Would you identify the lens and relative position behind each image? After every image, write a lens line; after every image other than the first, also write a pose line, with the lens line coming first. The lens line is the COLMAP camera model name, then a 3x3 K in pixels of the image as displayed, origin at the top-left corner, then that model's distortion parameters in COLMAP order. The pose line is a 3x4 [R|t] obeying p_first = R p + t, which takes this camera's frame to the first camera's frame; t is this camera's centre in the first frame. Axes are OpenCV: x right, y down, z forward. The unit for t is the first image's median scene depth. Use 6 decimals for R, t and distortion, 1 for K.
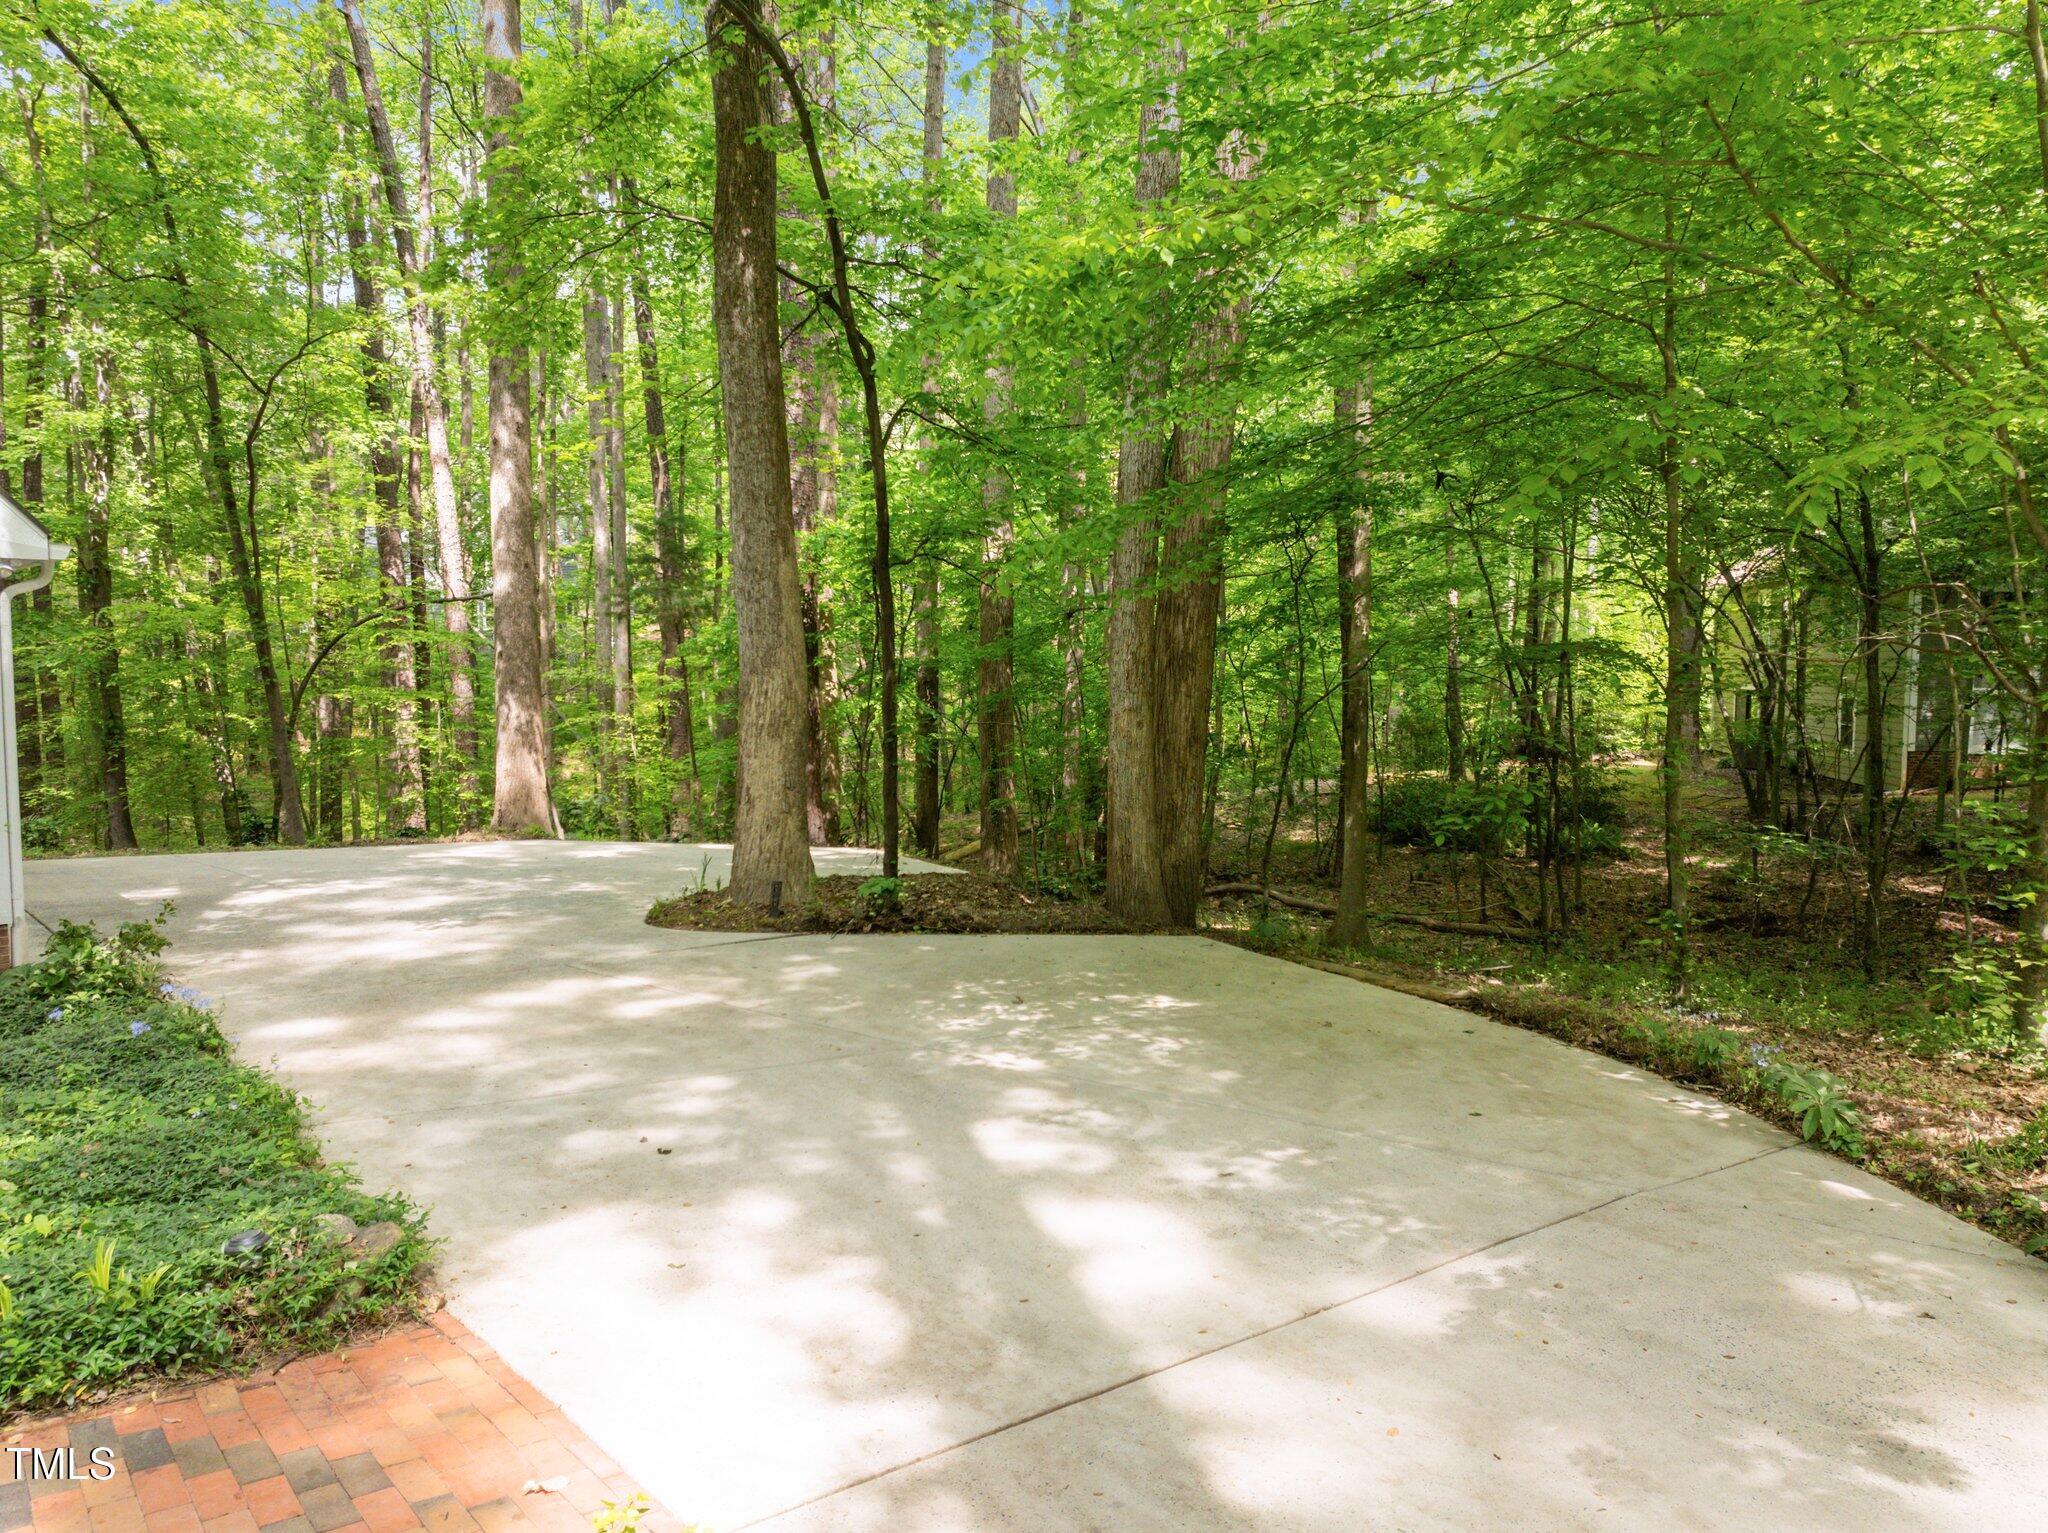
lens RADIAL K [[1449.5, 0, 1019.7], [0, 1449.5, 763.1], [0, 0, 1]] dist [-0.036726, 0.001666]
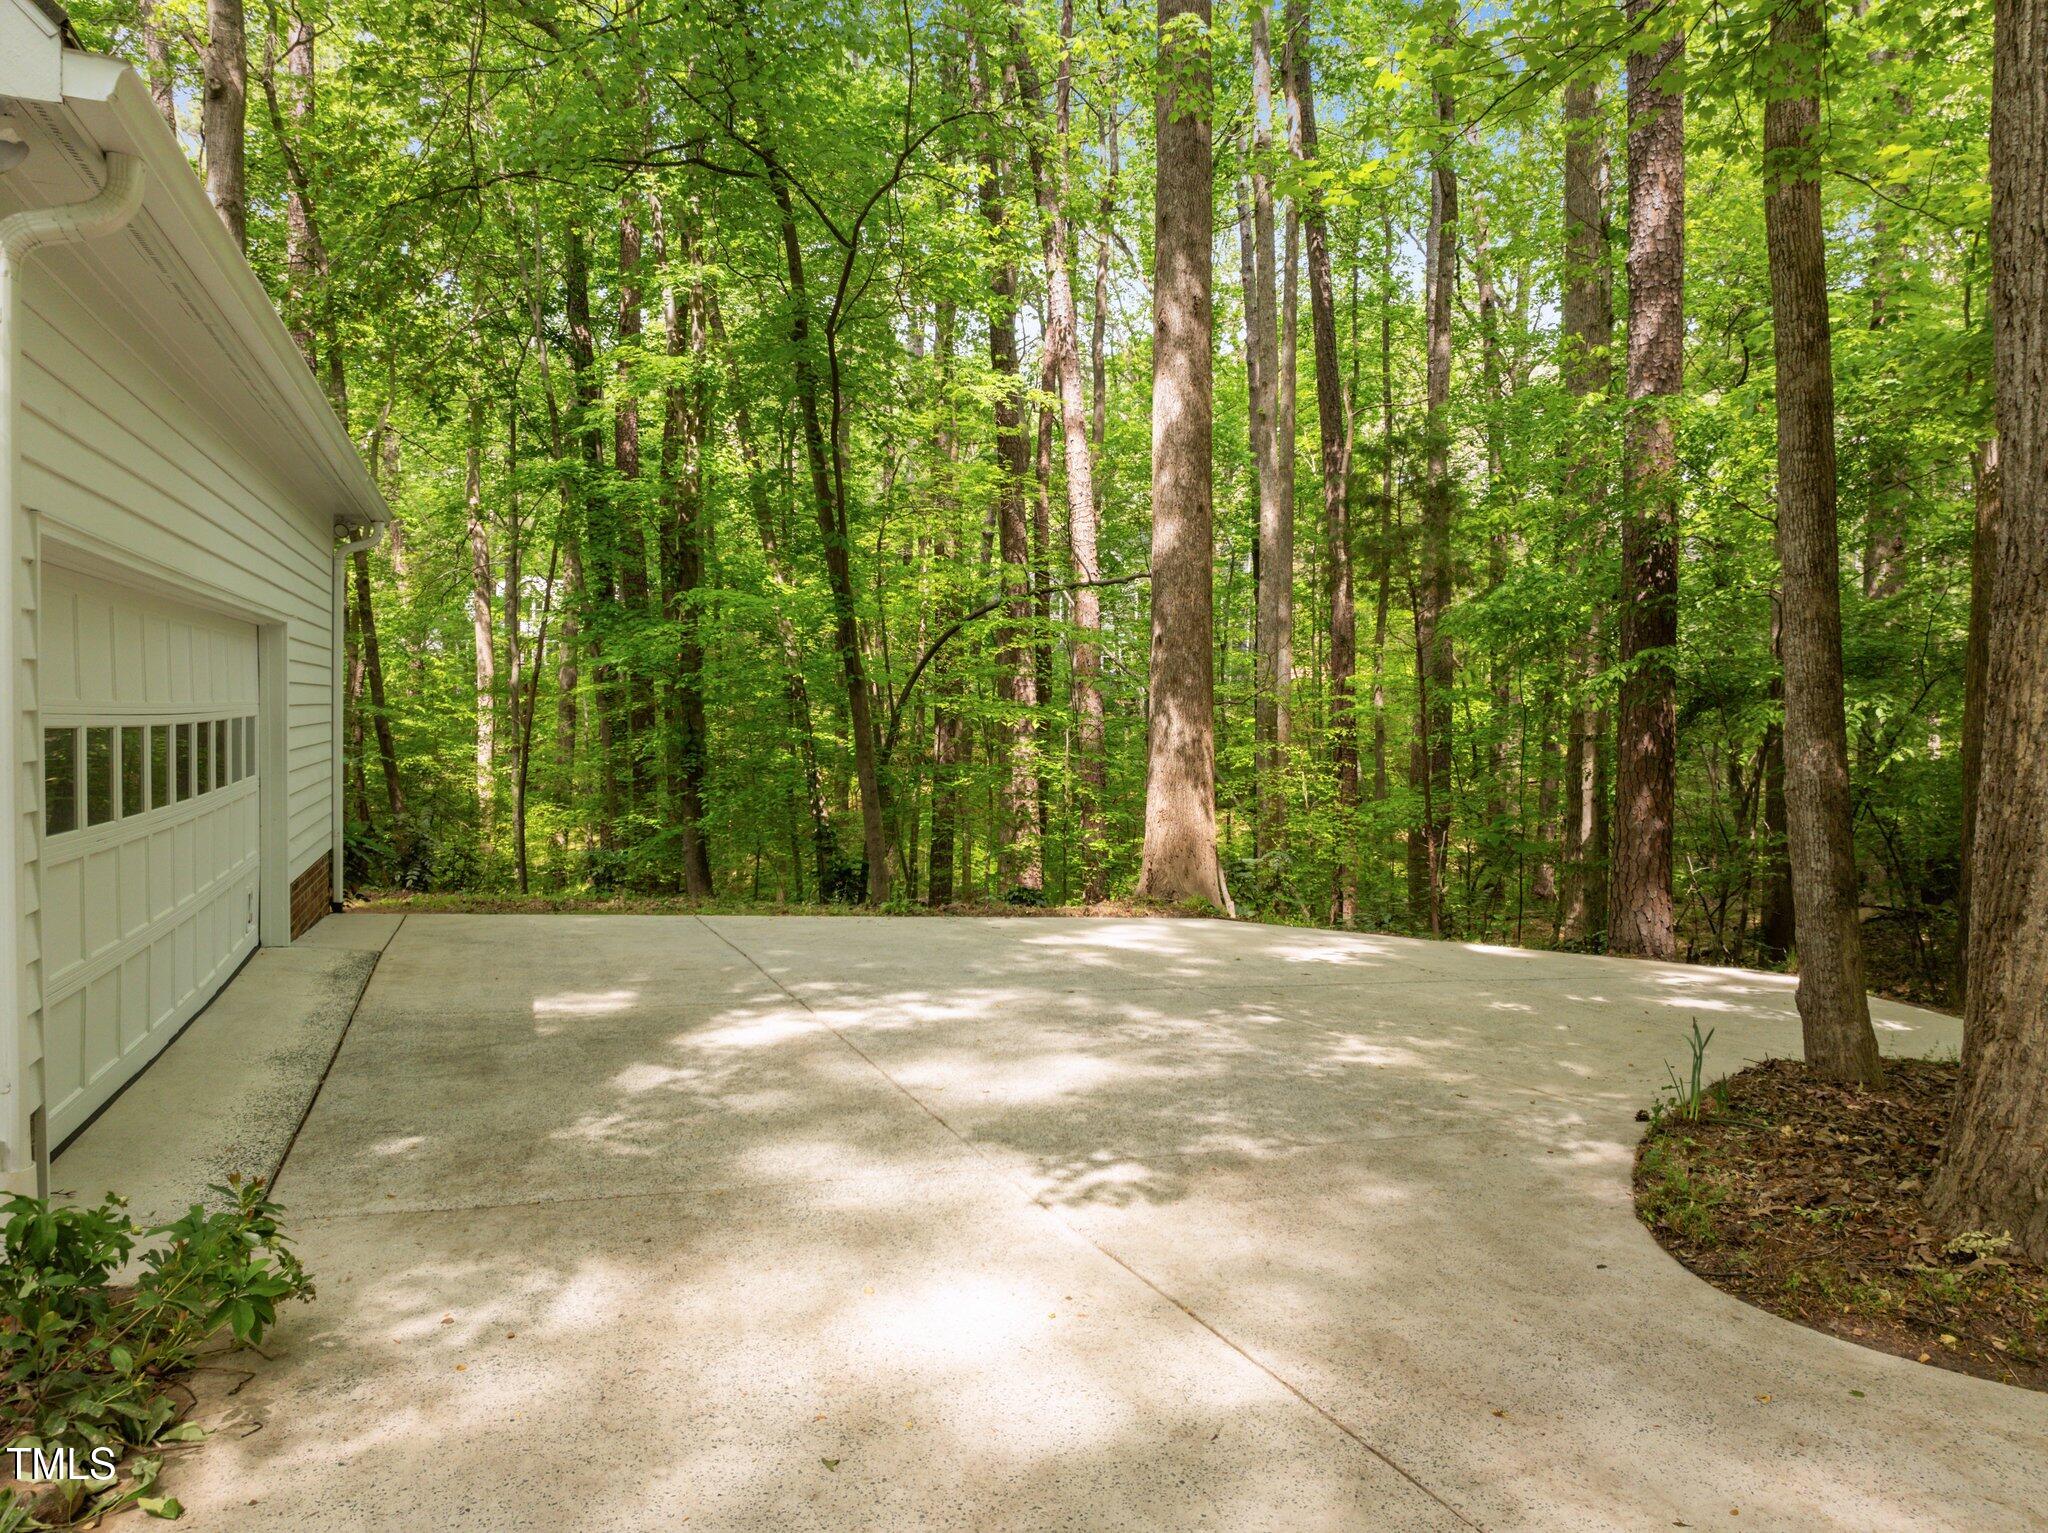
lens RADIAL K [[1475.9, 0, 1017.3], [0, 1475.9, 765.3], [0, 0, 1]] dist [-0.061323, -0.000993]
pose [[0.918498, 0.023805, -0.394708, -0.144030], [-0.038481, 0.998829, -0.029306, 0.006058], [0.393548, 0.042107, 0.918339, 0.334579]]
